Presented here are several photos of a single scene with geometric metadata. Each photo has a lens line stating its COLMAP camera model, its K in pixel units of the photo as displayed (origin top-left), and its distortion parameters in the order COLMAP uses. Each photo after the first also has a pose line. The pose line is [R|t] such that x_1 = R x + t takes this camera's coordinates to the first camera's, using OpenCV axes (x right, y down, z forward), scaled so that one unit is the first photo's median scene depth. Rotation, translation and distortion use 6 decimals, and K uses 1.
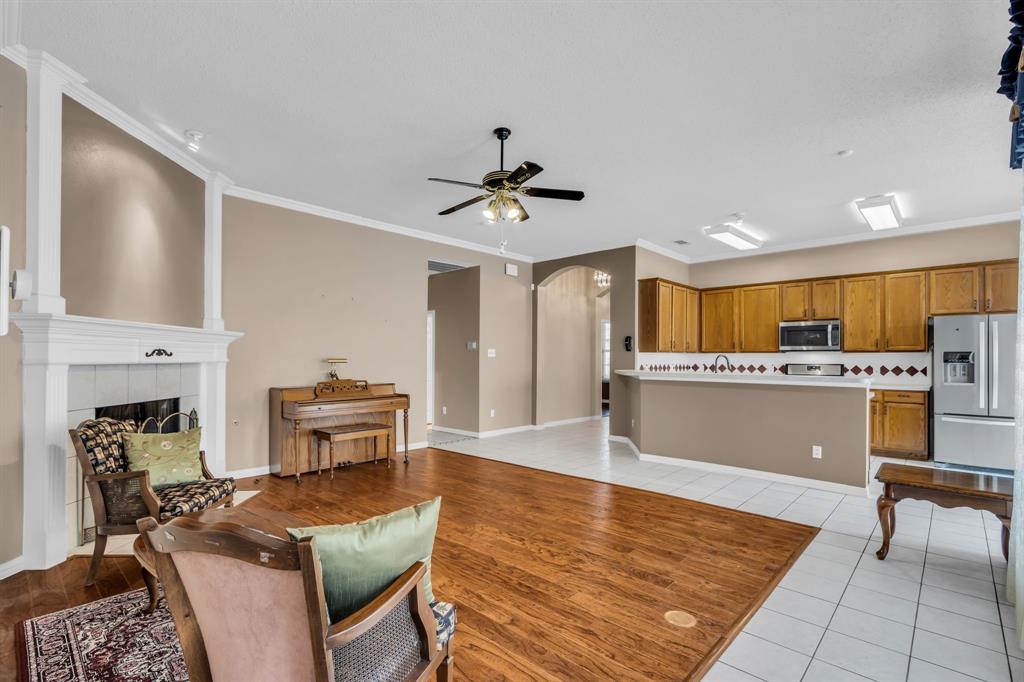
lens RADIAL K [[483.1, 0, 511.9], [0, 483.1, 345.9], [0, 0, 1]] dist [0.003457, -0.000227]
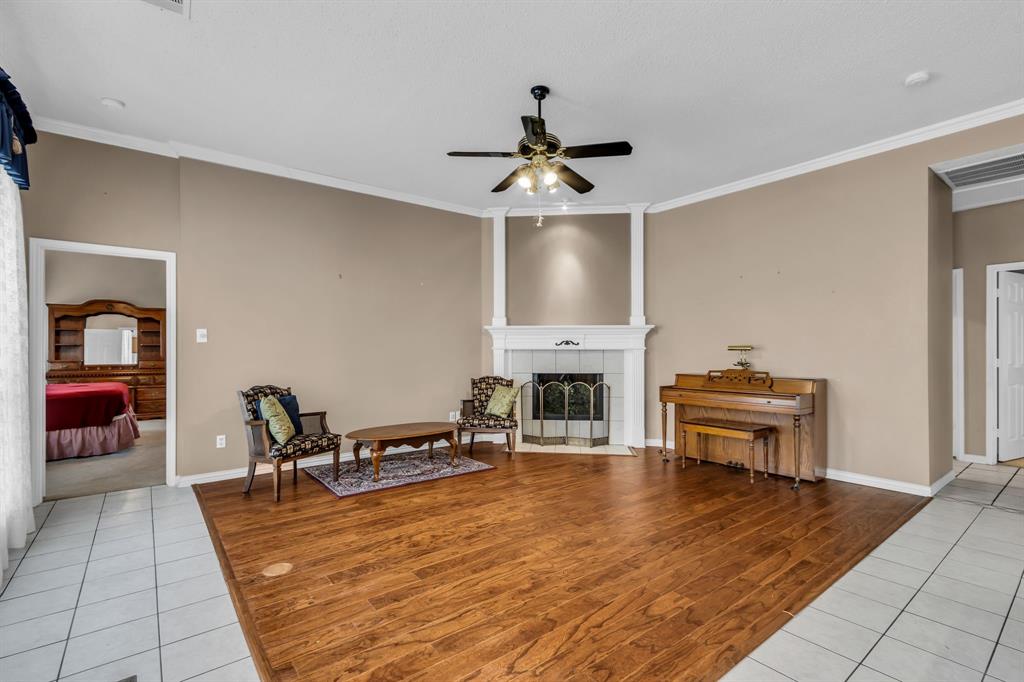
lens RADIAL K [[466.8, 0, 507.1], [0, 466.8, 349.9], [0, 0, 1]] dist [0.000224, -0.000007]
pose [[-0.164129, -0.001228, -0.986438, 0.863960], [0.025592, 0.999657, -0.005503, 0.042797], [0.986107, -0.026148, -0.164041, 1.109248]]
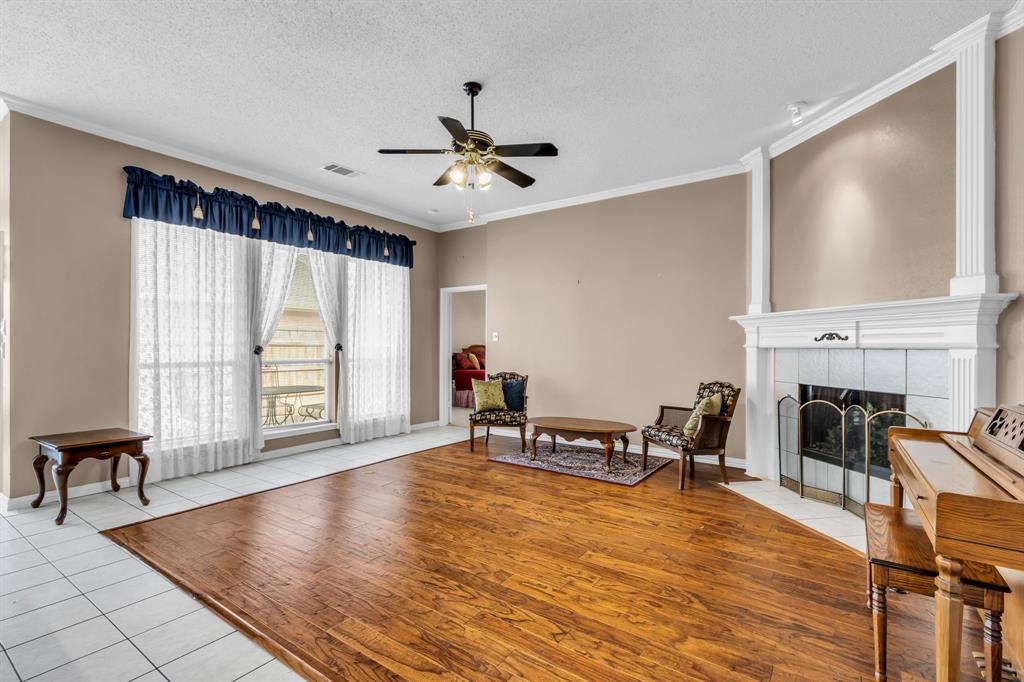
lens RADIAL K [[466.8, 0, 507.1], [0, 466.8, 349.9], [0, 0, 1]] dist [0.000224, -0.000007]
pose [[-0.990600, -0.005123, -0.136694, 0.031115], [-0.002817, 0.999851, -0.017057, 0.060280], [0.136761, -0.016512, -0.990466, 1.915372]]
